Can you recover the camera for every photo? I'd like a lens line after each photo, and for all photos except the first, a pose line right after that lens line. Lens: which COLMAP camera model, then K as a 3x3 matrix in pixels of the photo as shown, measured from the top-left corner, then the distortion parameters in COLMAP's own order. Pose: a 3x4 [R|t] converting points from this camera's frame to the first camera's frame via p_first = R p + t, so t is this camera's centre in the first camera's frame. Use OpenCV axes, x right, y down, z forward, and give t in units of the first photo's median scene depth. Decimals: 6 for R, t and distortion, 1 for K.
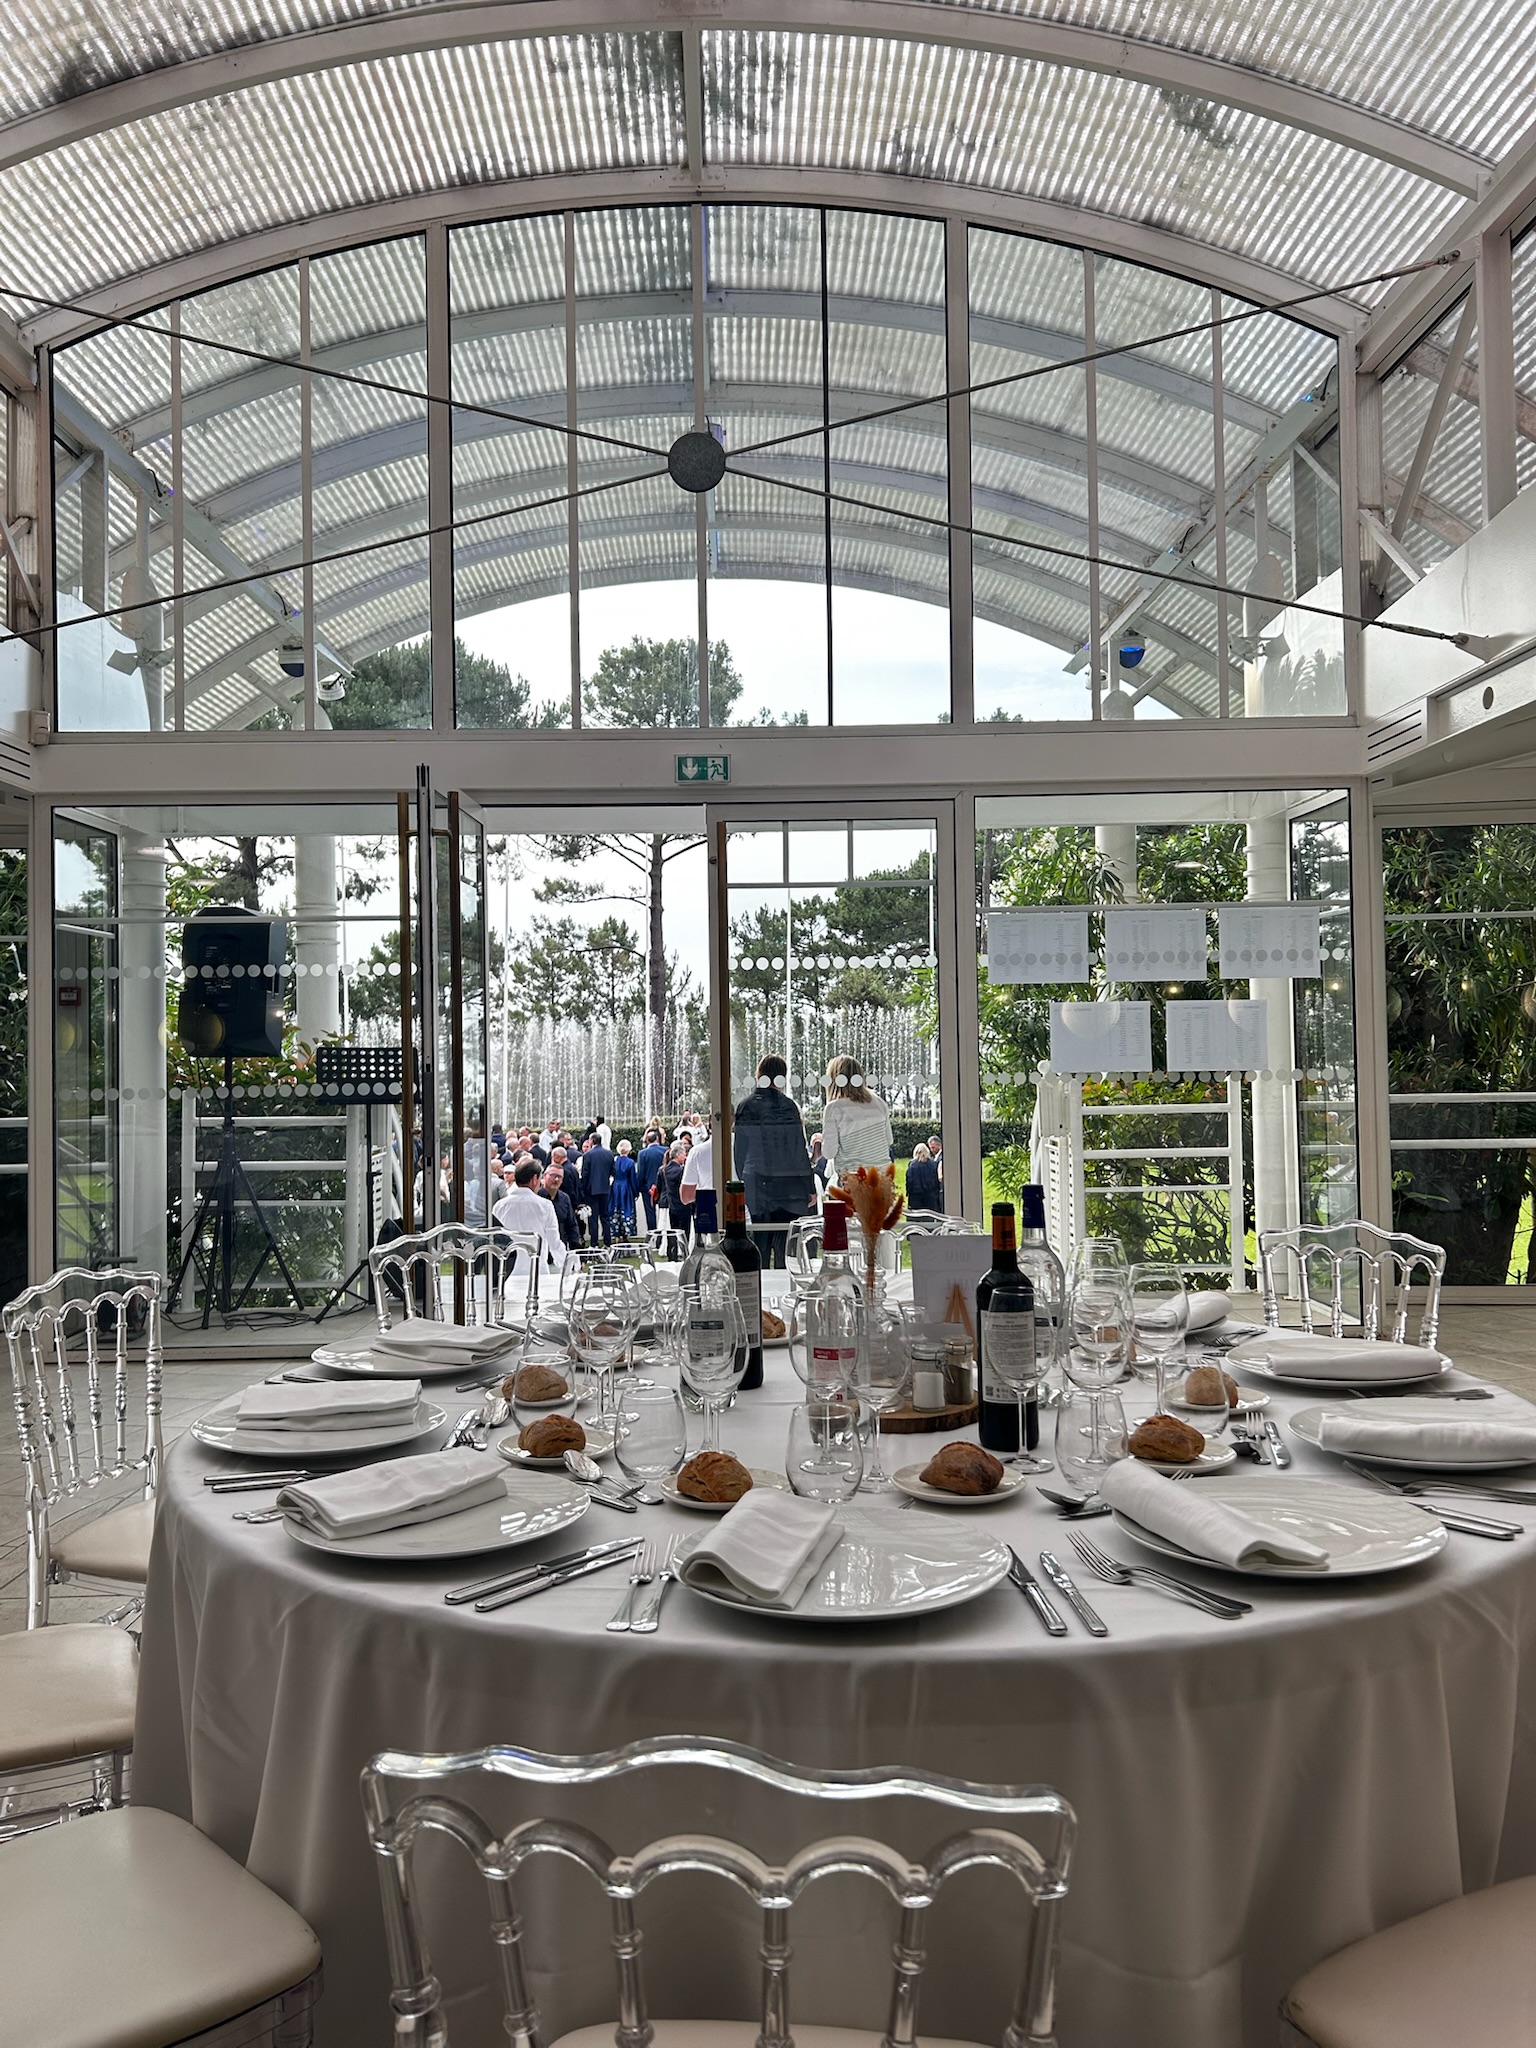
lens RADIAL K [[1554.8, 0, 764.5], [0, 1554.8, 1027.8], [0, 0, 1]] dist [0.002379, 0.000210]
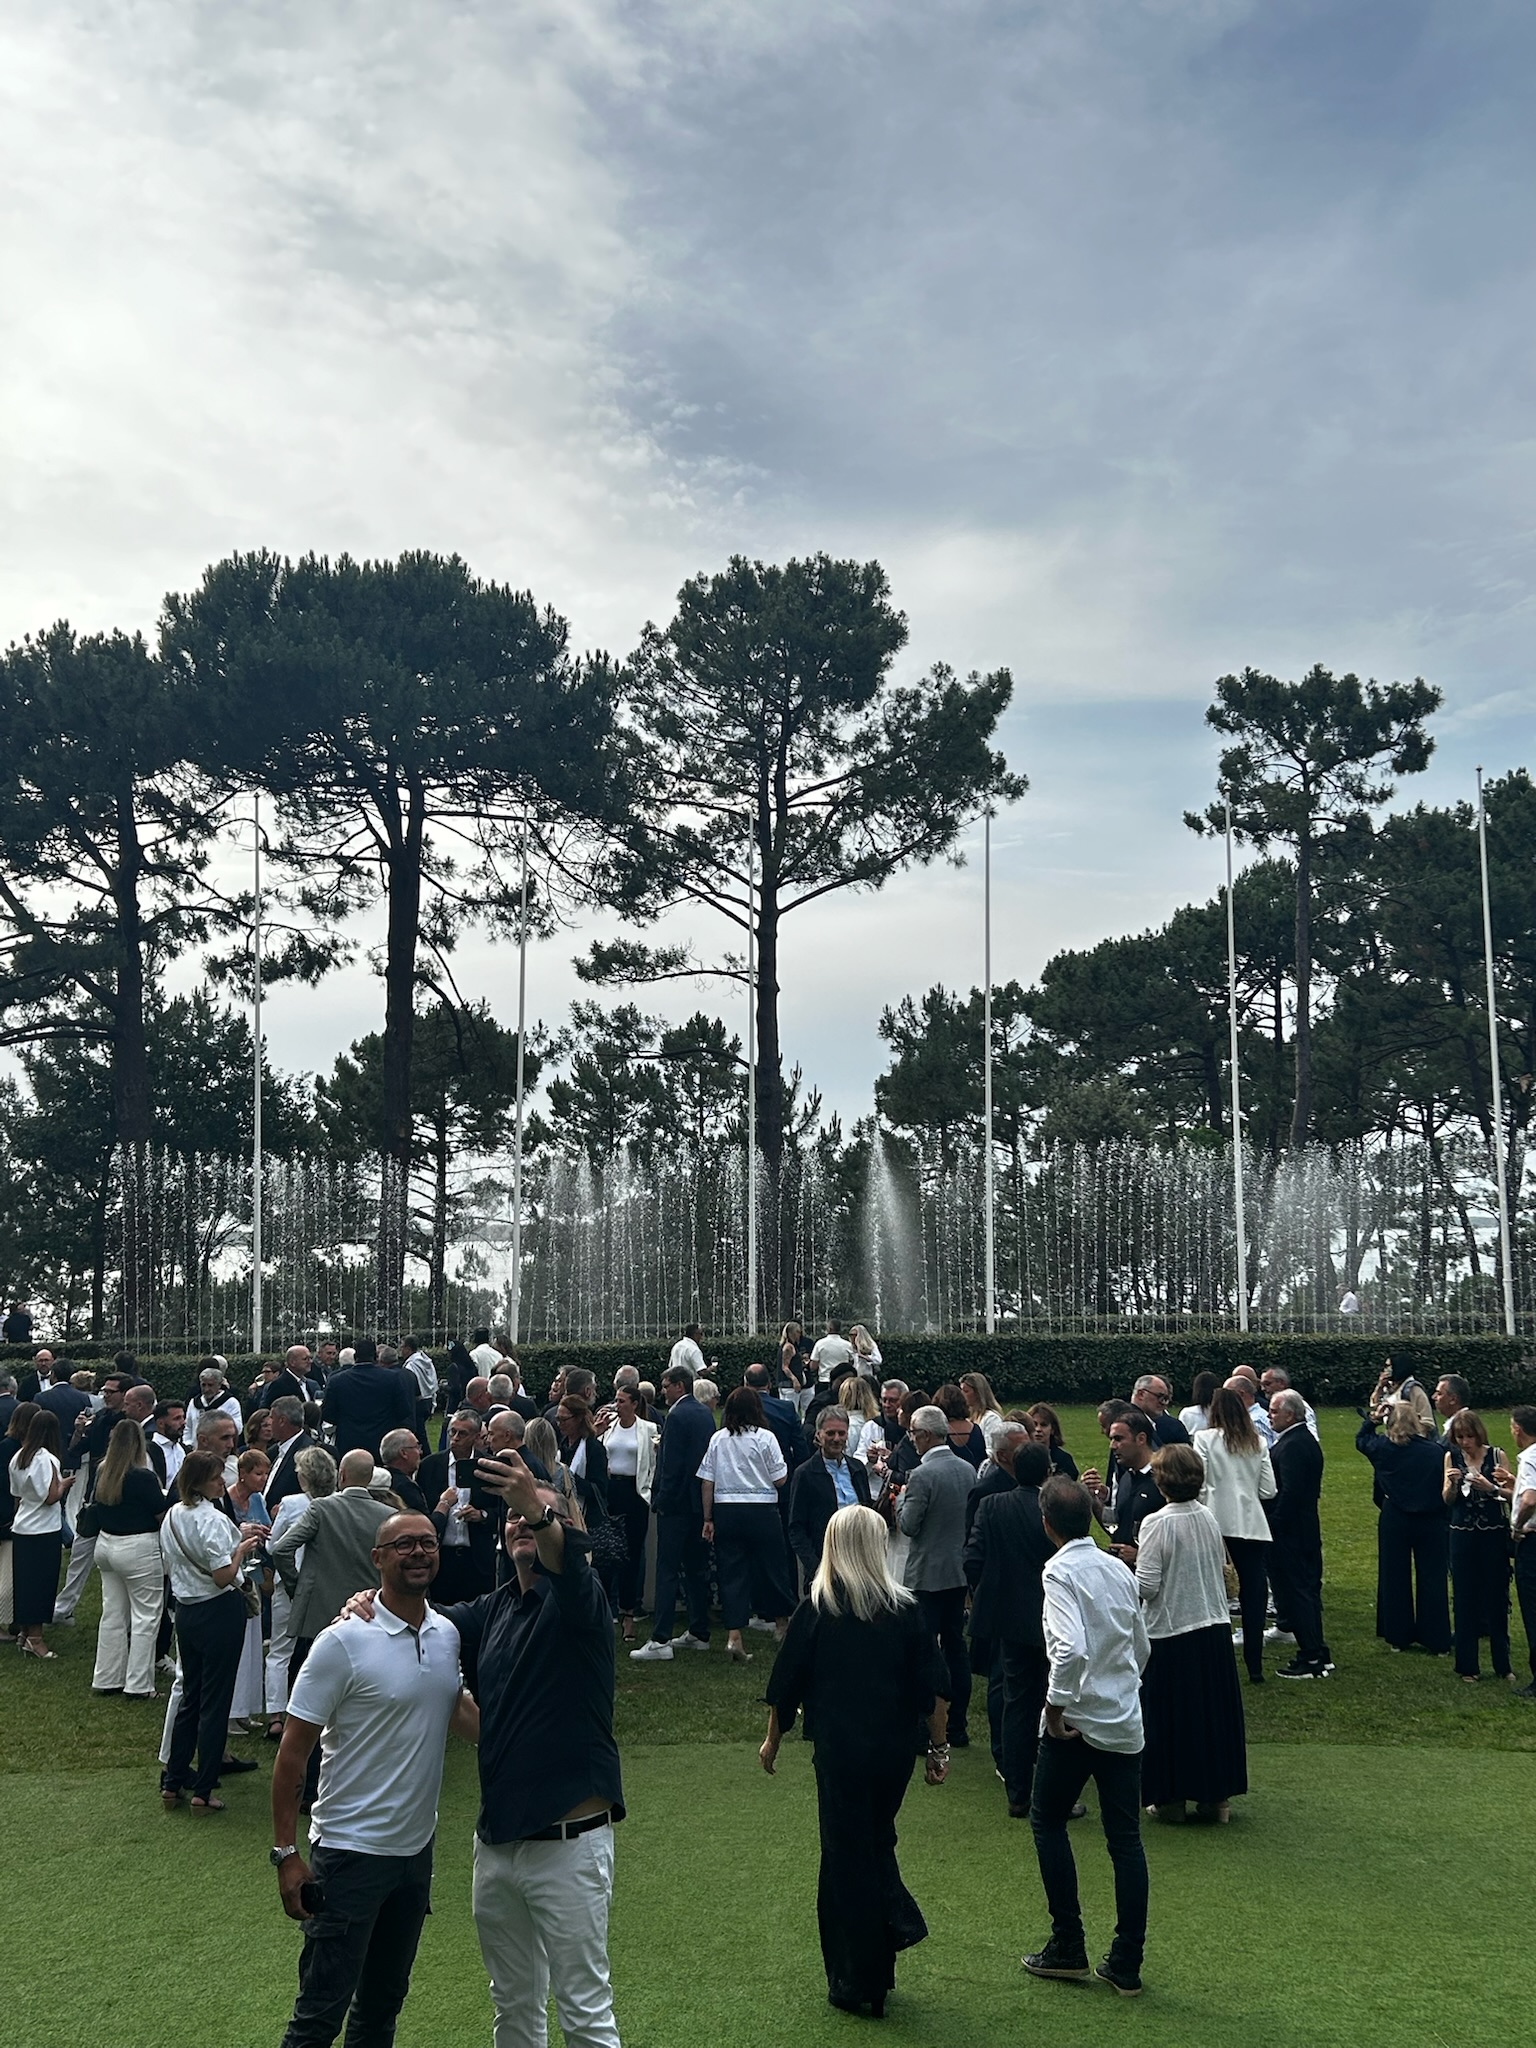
lens RADIAL K [[2089.1, 0, 770.2], [0, 2089.1, 1024.8], [0, 0, 1]] dist [0.020658, 0.000000]
pose [[0.997633, -0.003170, -0.068687, -0.009845], [-0.002552, 0.996542, -0.083048, 0.007858], [0.068713, 0.083027, 0.994176, 0.150600]]
